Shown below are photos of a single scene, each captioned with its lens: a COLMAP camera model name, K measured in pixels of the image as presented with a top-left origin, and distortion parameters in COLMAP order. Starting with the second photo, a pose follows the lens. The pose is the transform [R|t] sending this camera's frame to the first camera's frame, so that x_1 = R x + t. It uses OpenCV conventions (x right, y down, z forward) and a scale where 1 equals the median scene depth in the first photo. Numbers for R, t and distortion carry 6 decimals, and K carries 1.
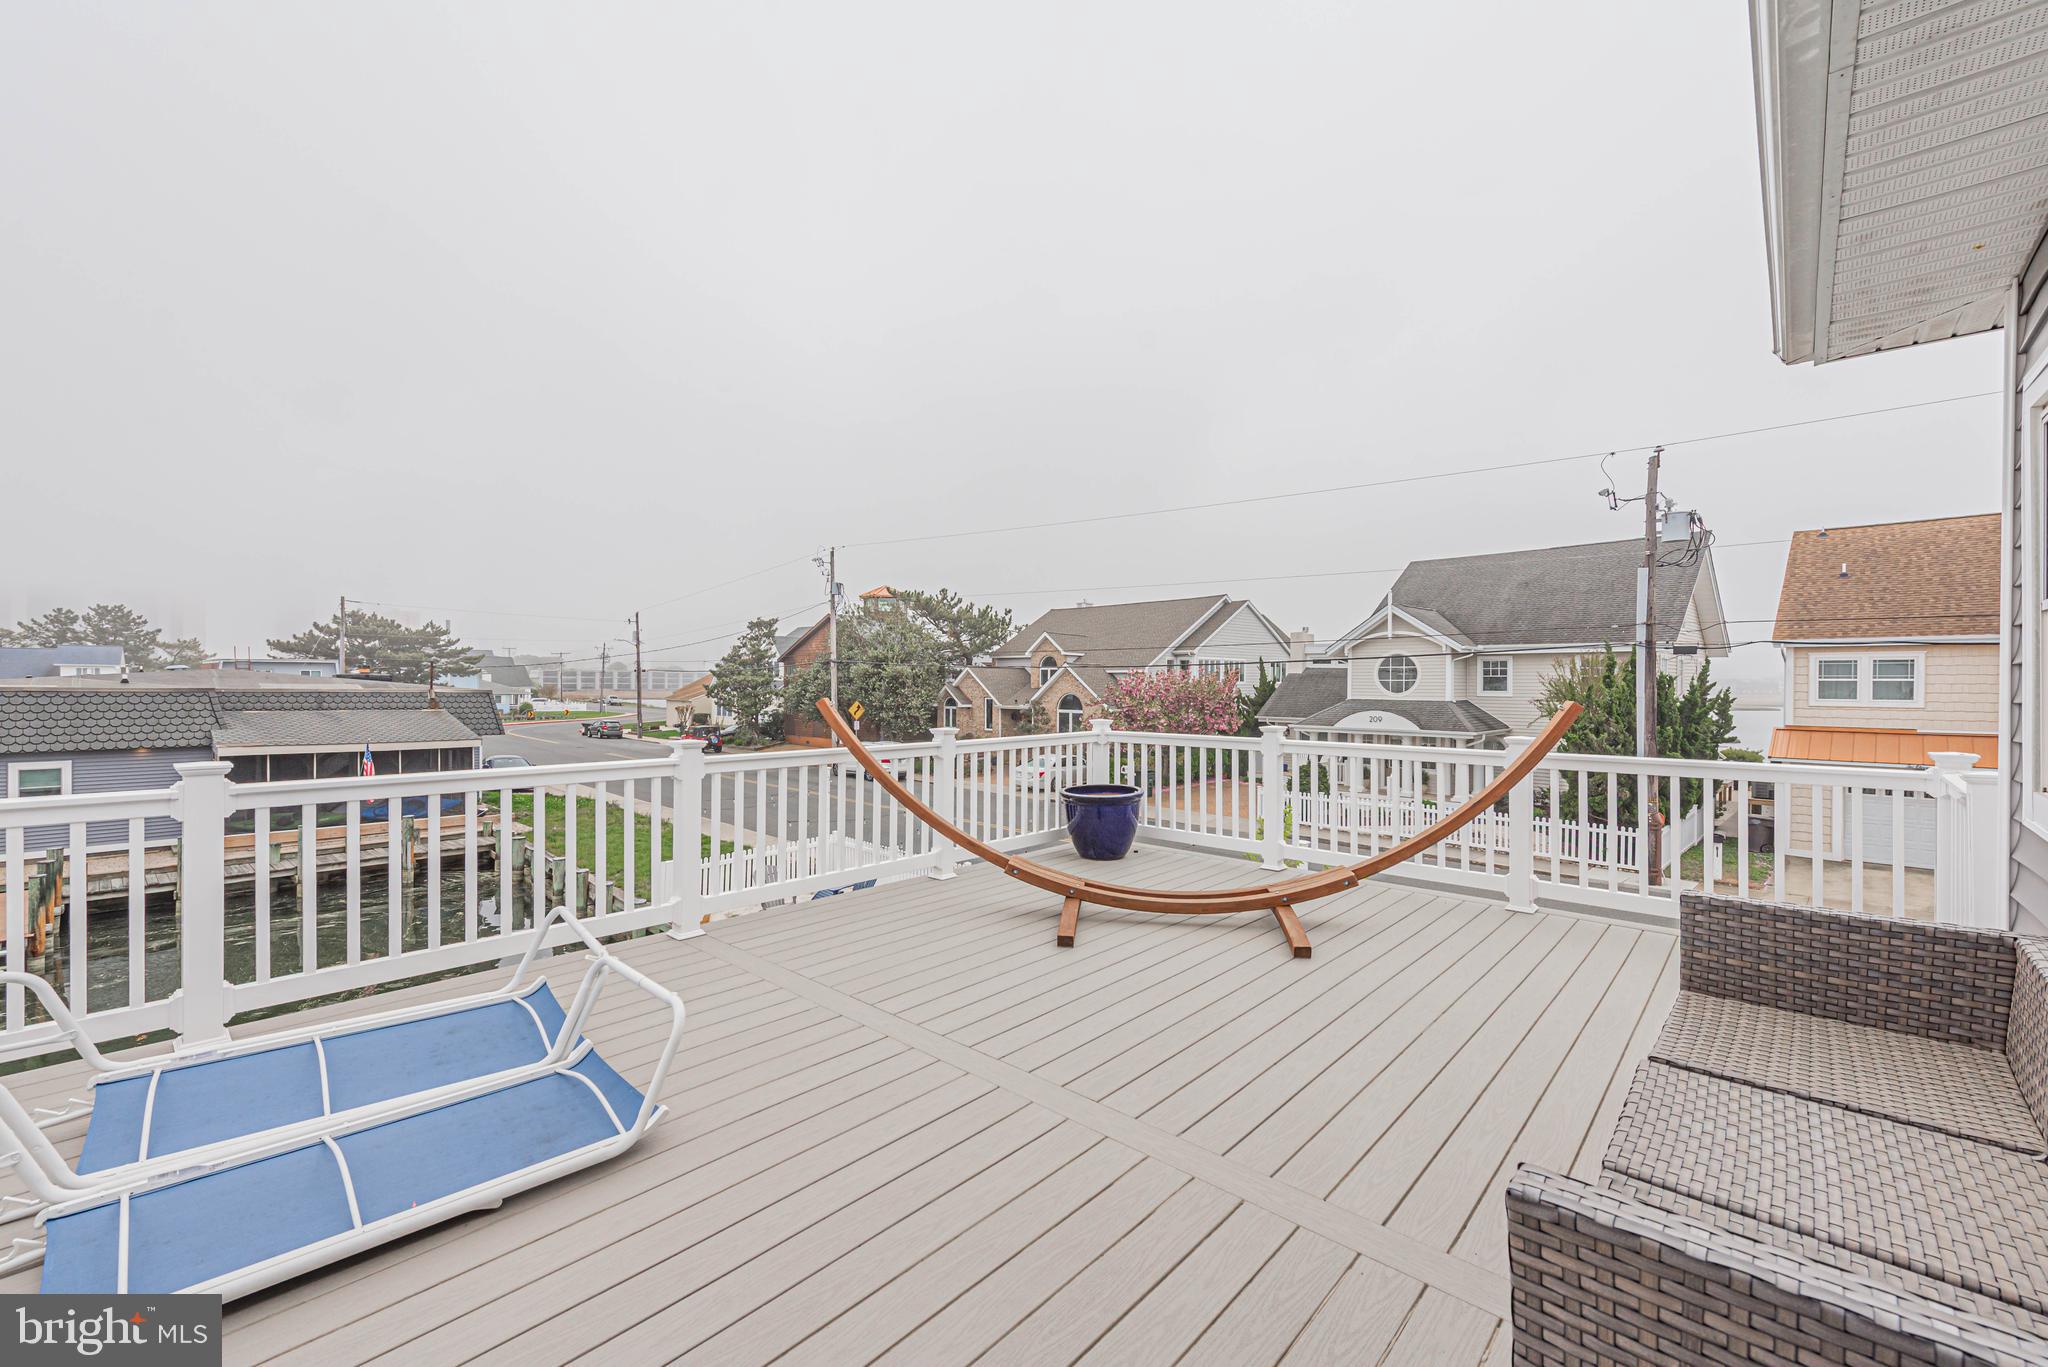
lens RADIAL K [[819.3, 0, 977.5], [0, 819.3, 690.6], [0, 0, 1]] dist [0.010356, -0.001542]
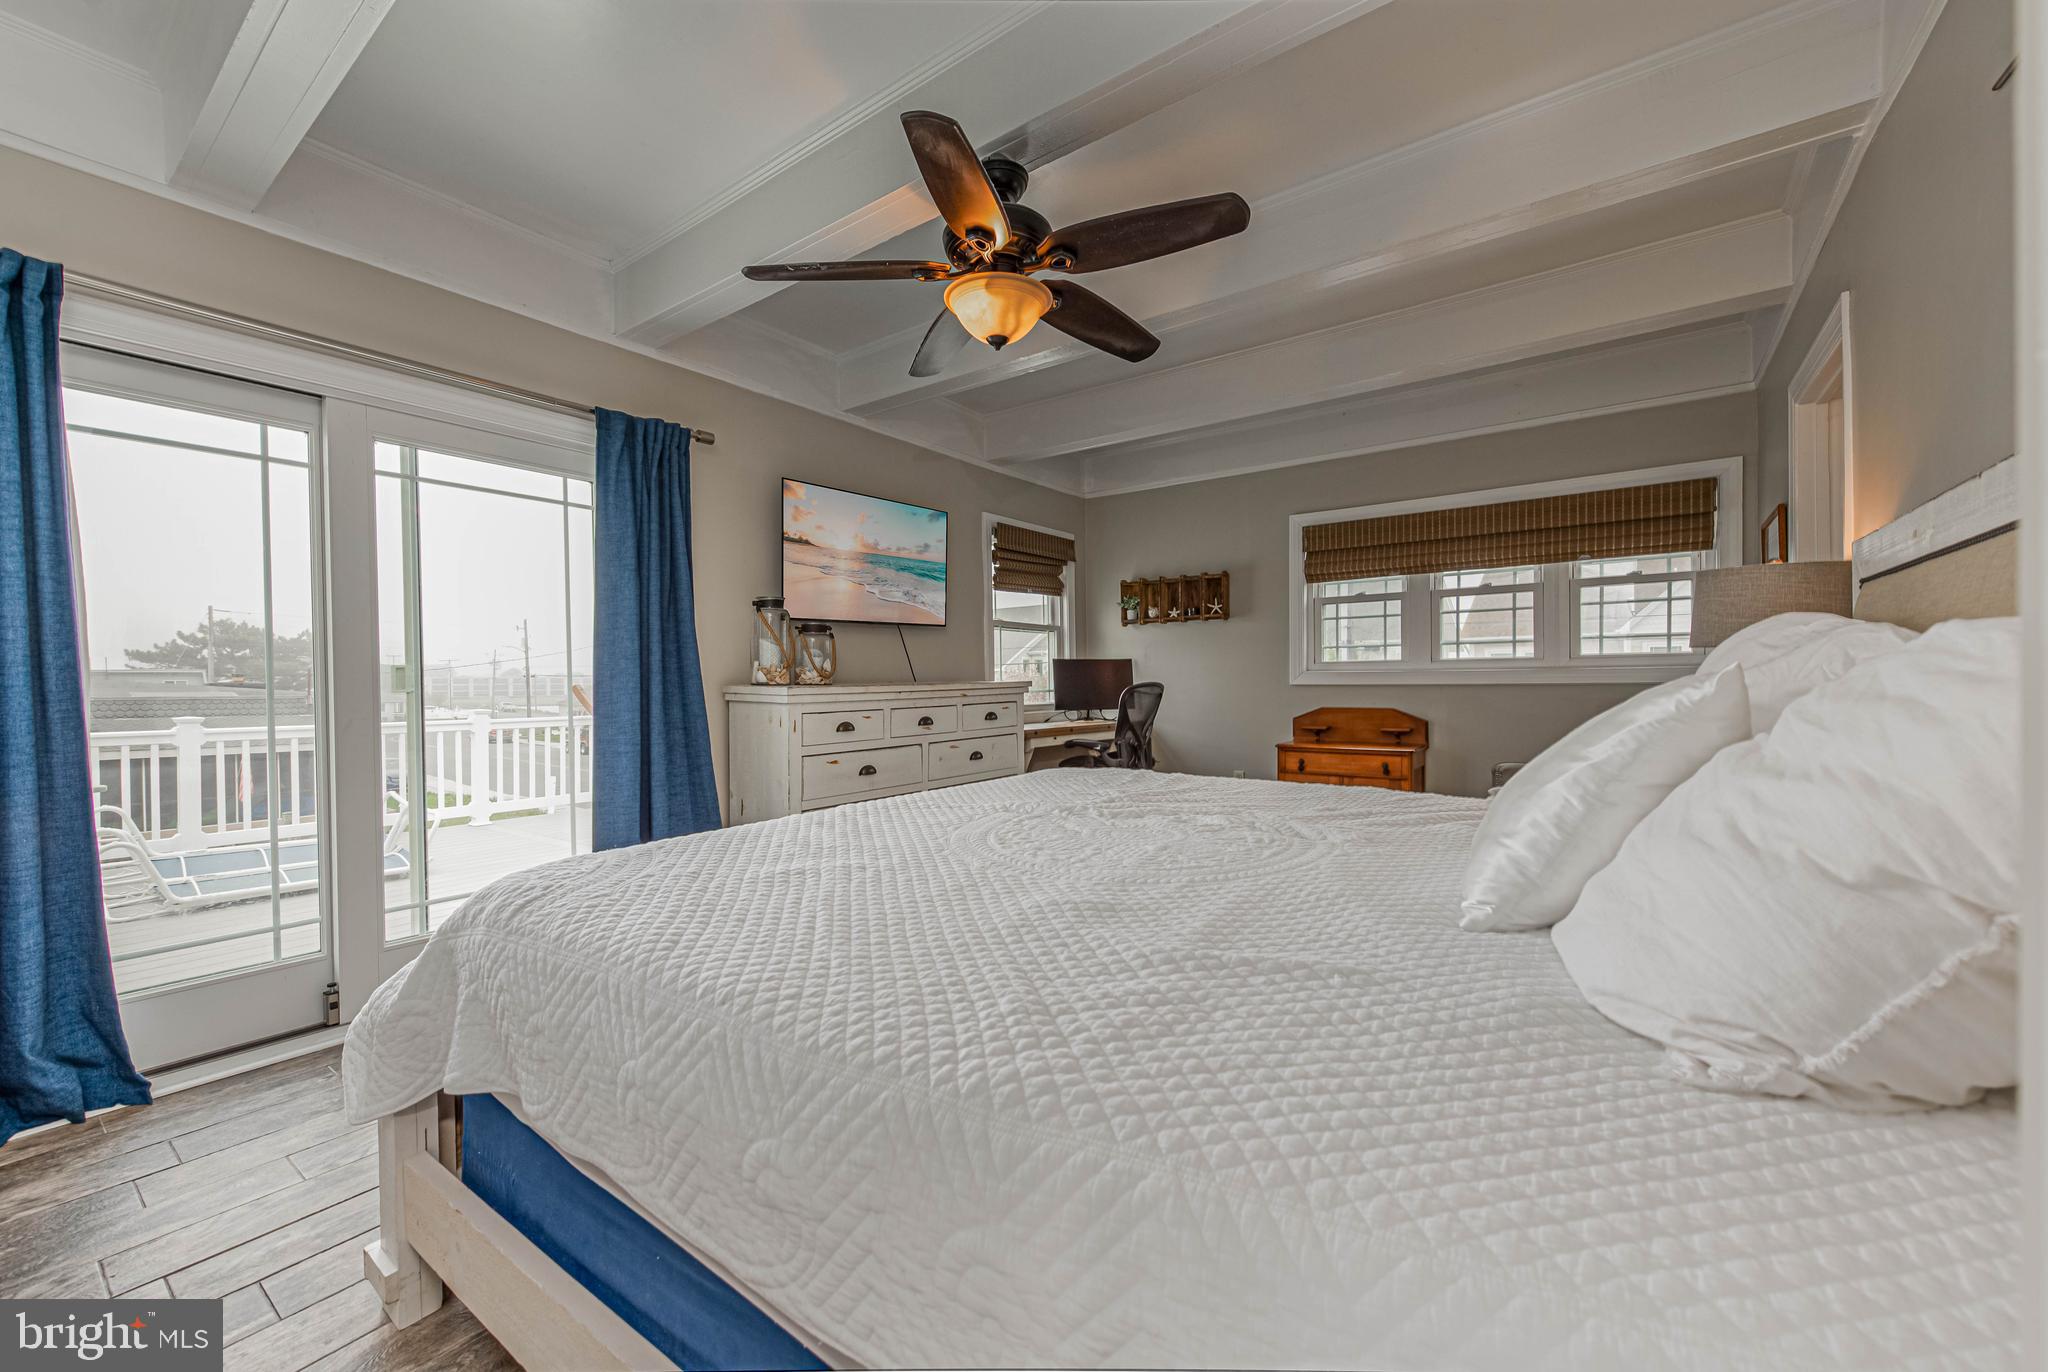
lens RADIAL K [[819.3, 0, 1001.3], [0, 819.3, 687.5], [0, 0, 1]] dist [0.010356, -0.001542]
pose [[0.993421, -0.014874, 0.113552, 0.064888], [0.015531, 0.999867, -0.004904, 0.004710], [-0.113464, 0.006635, 0.993520, -0.099668]]
